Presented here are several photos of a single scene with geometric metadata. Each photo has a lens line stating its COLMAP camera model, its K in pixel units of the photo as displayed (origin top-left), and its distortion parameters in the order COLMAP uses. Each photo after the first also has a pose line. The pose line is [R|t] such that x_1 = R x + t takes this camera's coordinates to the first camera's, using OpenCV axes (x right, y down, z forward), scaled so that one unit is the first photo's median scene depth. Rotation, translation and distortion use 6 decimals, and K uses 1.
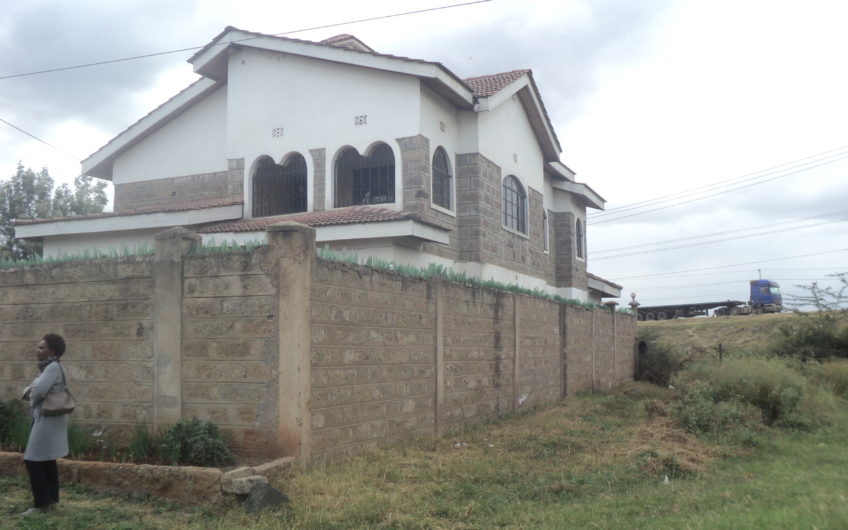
lens RADIAL K [[857.6, 0, 425.2], [0, 857.6, 262.1], [0, 0, 1]] dist [-0.084647, 0.000000]
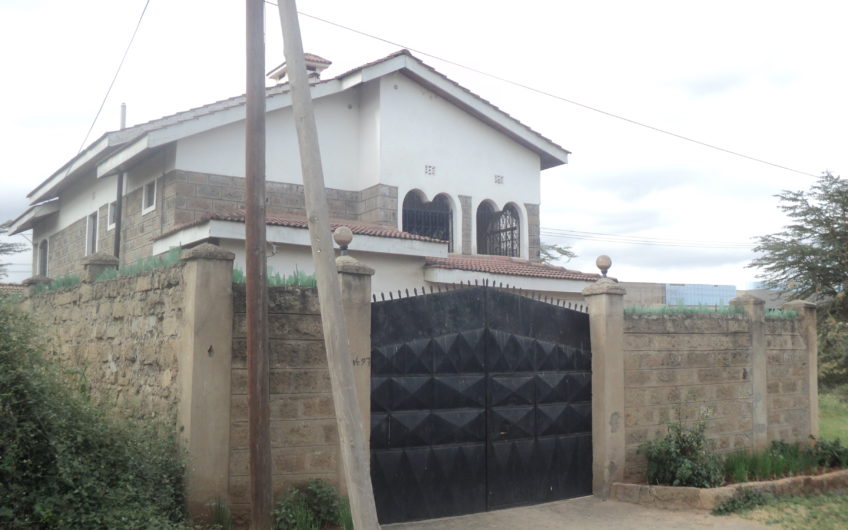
lens RADIAL K [[857.6, 0, 425.7], [0, 857.6, 269.2], [0, 0, 1]] dist [-0.084647, 0.000000]
pose [[0.501021, 0.093985, 0.860317, -1.603576], [-0.088279, 0.994451, -0.057227, 0.036984], [-0.860921, -0.047276, 0.506537, 0.745443]]
